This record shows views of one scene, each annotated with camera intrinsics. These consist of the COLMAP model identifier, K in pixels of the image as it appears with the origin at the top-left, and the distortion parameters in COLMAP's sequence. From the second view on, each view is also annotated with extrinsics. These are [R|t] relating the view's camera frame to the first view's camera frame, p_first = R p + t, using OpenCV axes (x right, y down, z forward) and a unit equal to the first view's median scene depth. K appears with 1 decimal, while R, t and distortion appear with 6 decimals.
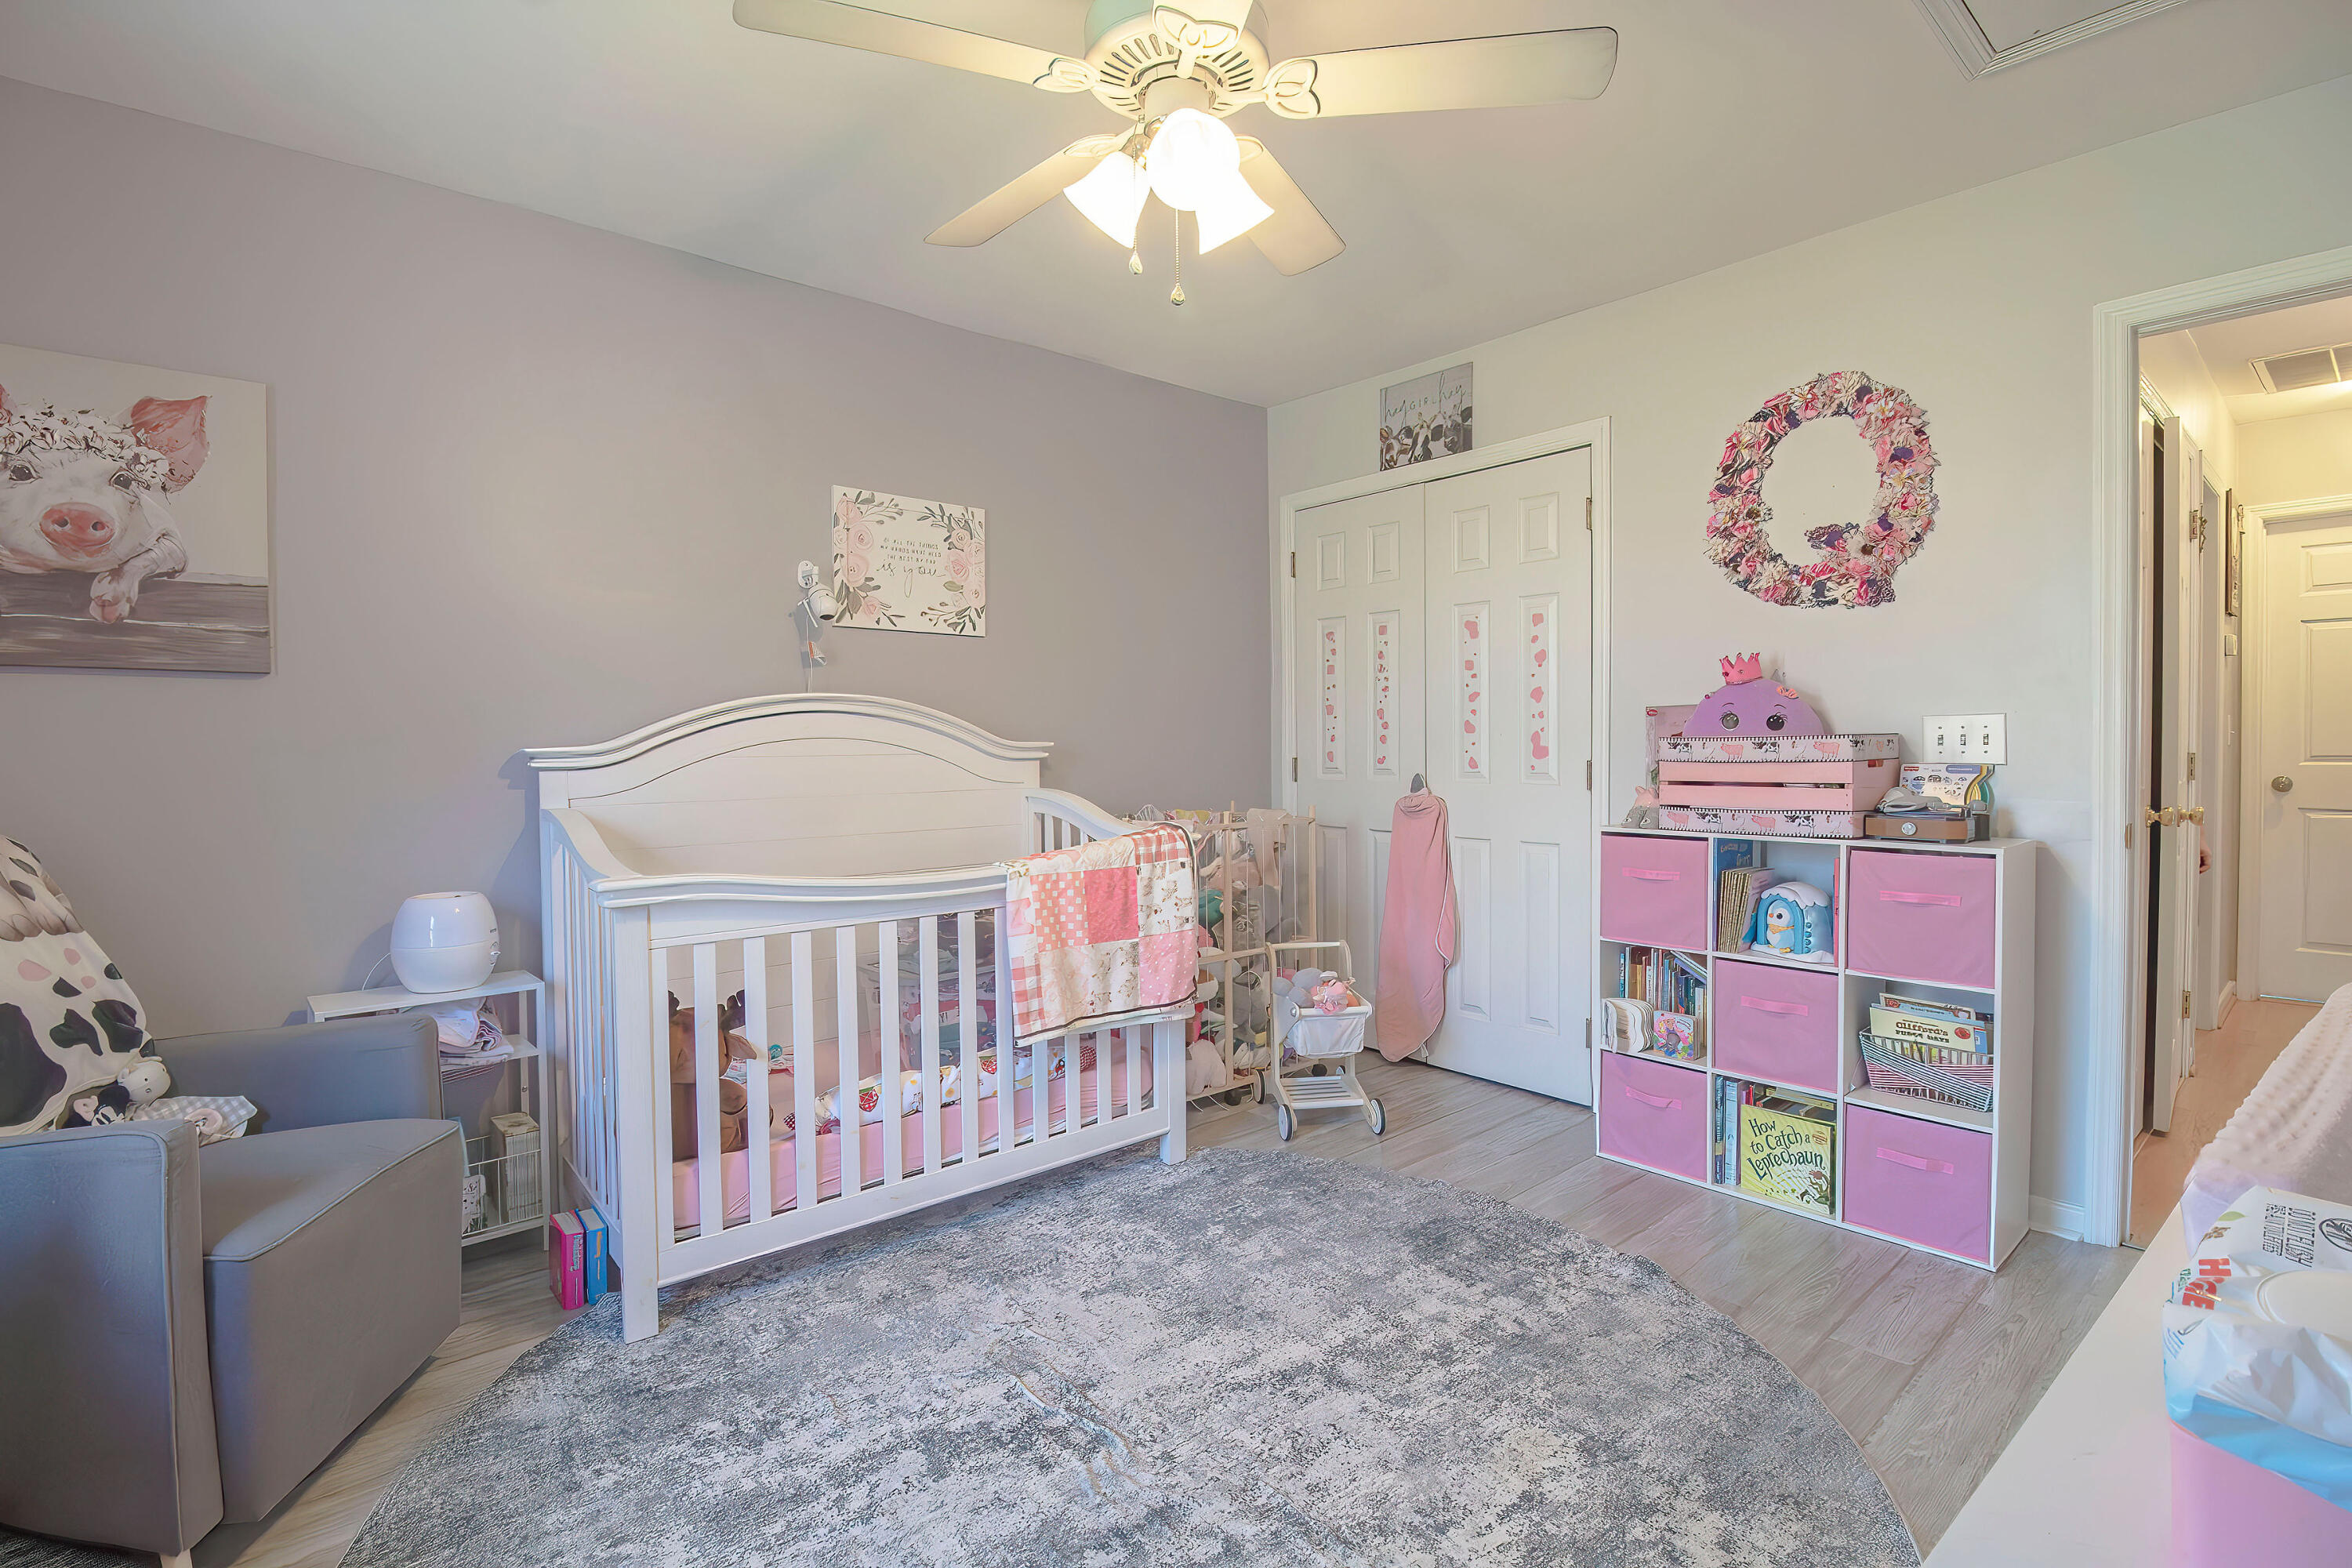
lens RADIAL K [[1129.9, 0, 1172.6], [0, 1129.9, 775.2], [0, 0, 1]] dist [-0.006320, -0.007881]
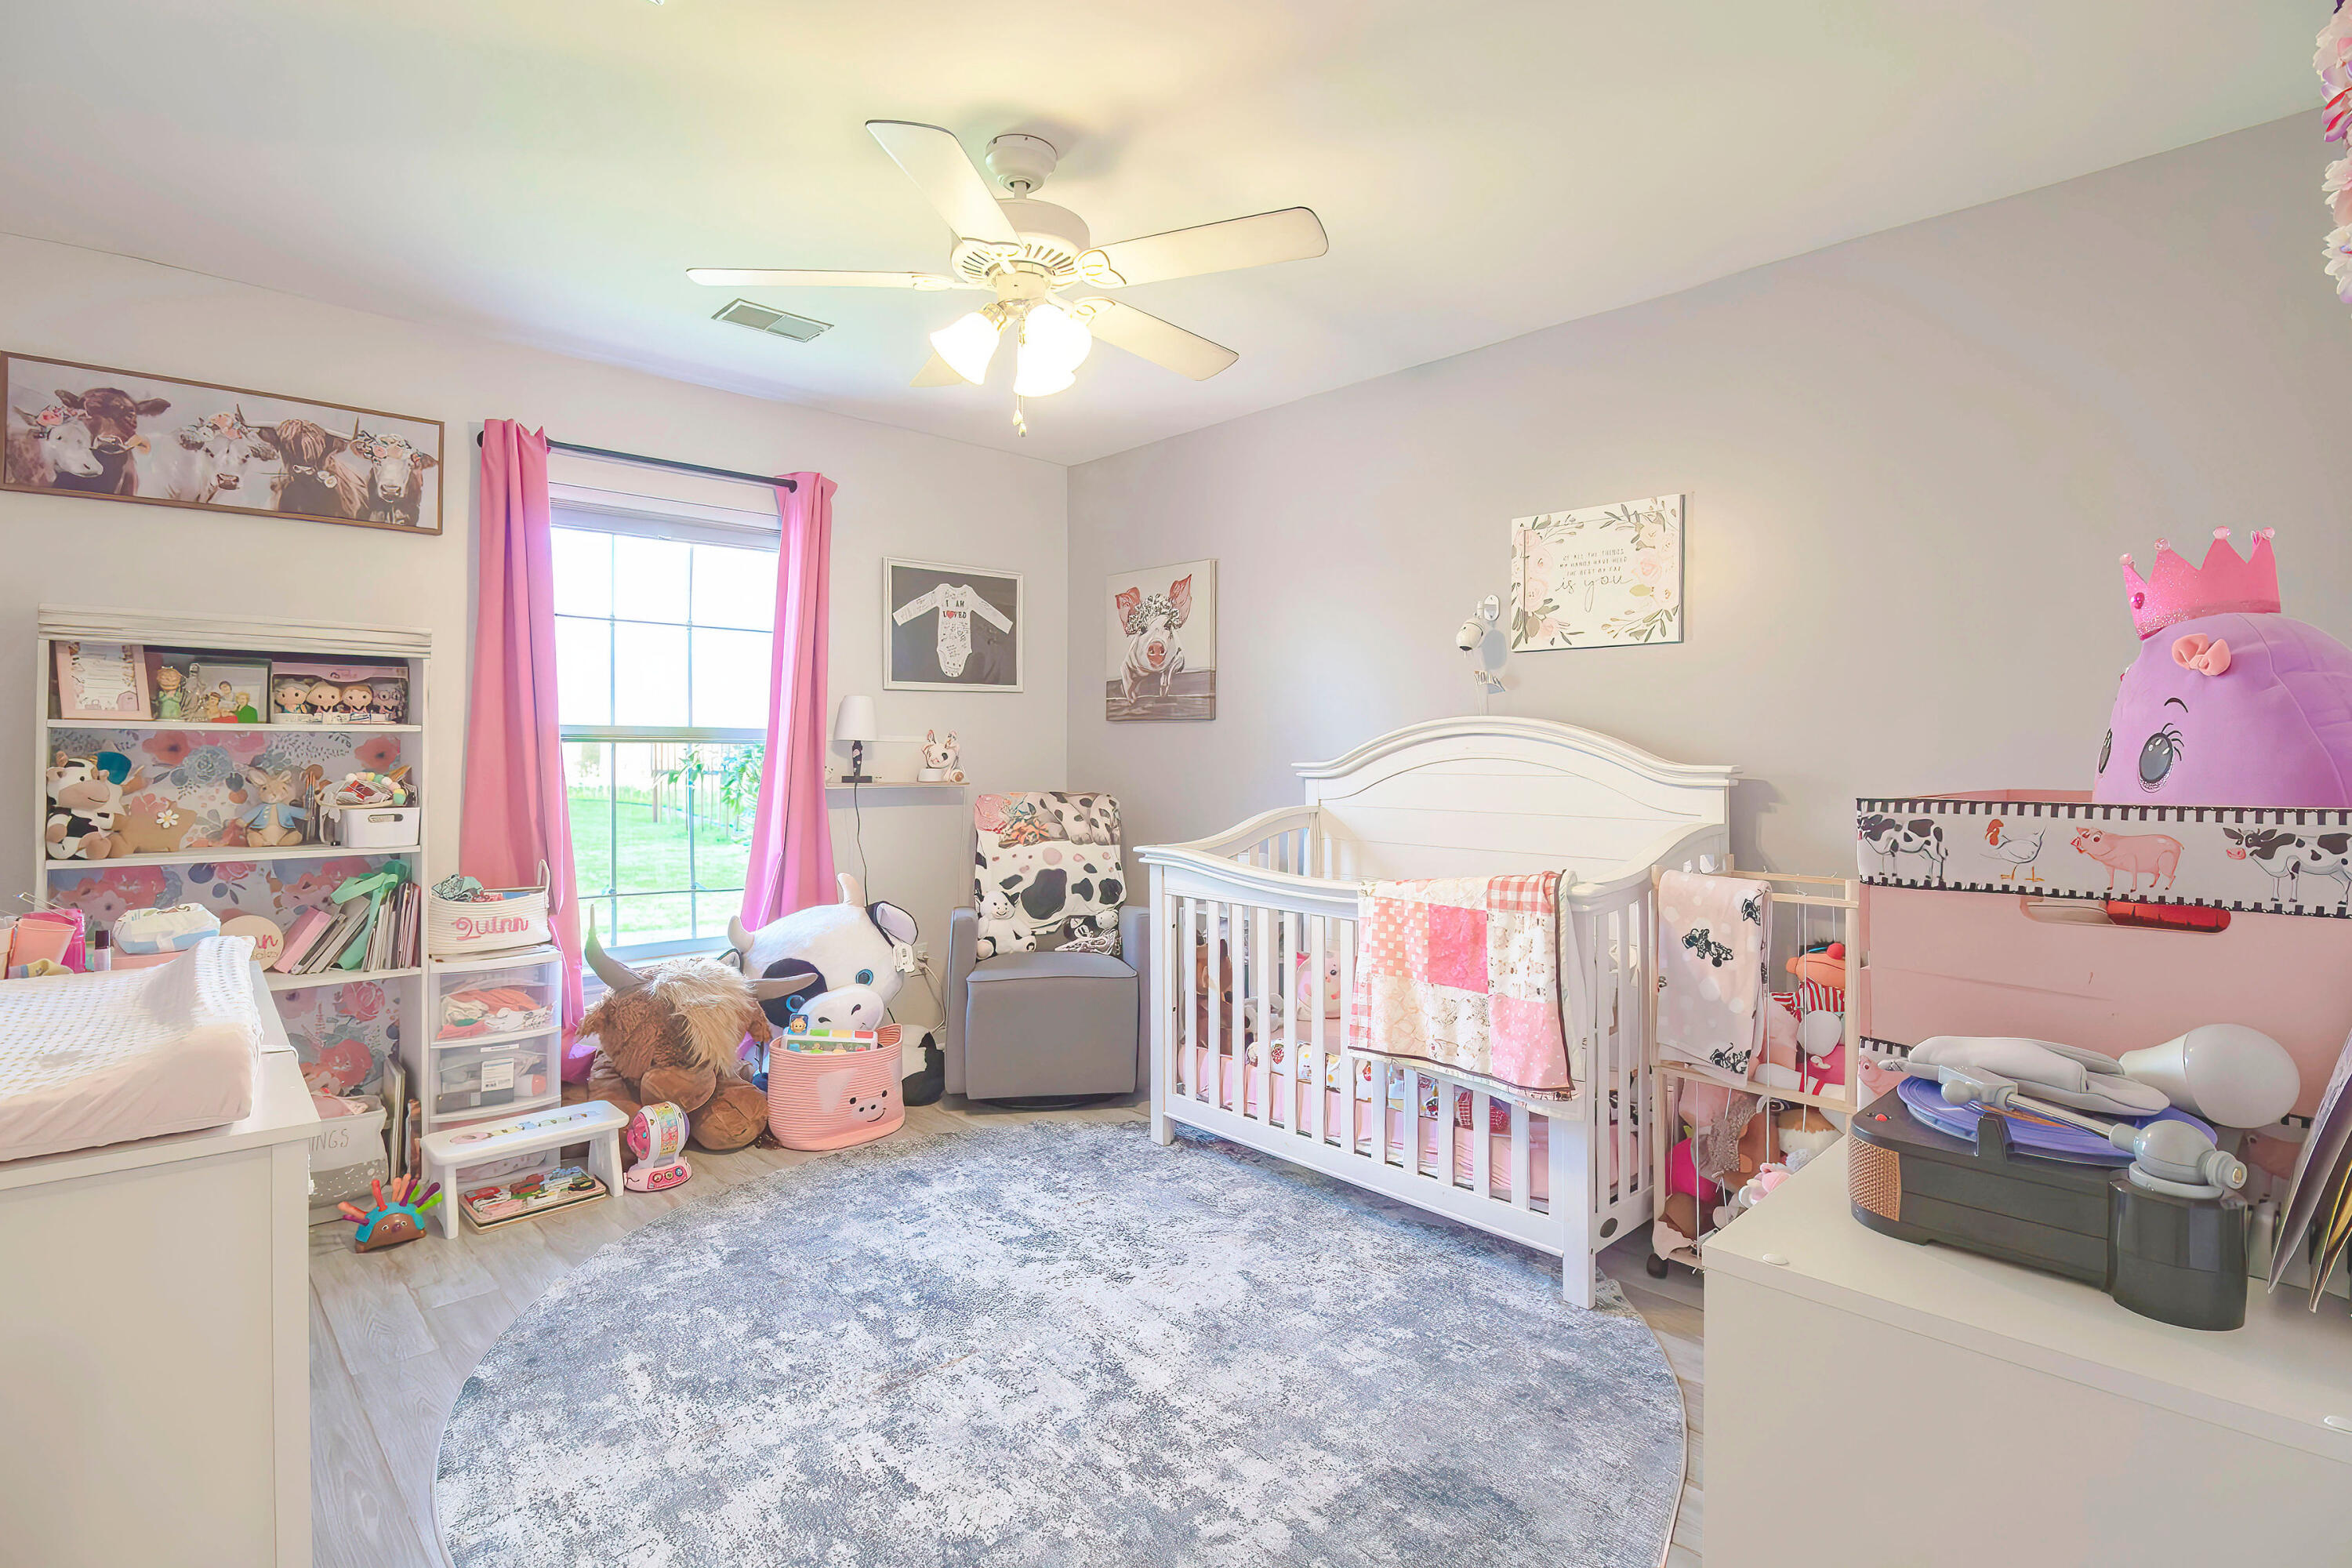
lens RADIAL K [[1117.8, 0, 1120.1], [0, 1117.8, 742.2], [0, 0, 1]] dist [-0.003351, -0.000821]
pose [[0.009724, 0.000291, -0.999953, 0.925626], [-0.031384, 0.999507, -0.000014, -0.045947], [0.999460, 0.031382, 0.009728, 0.786882]]
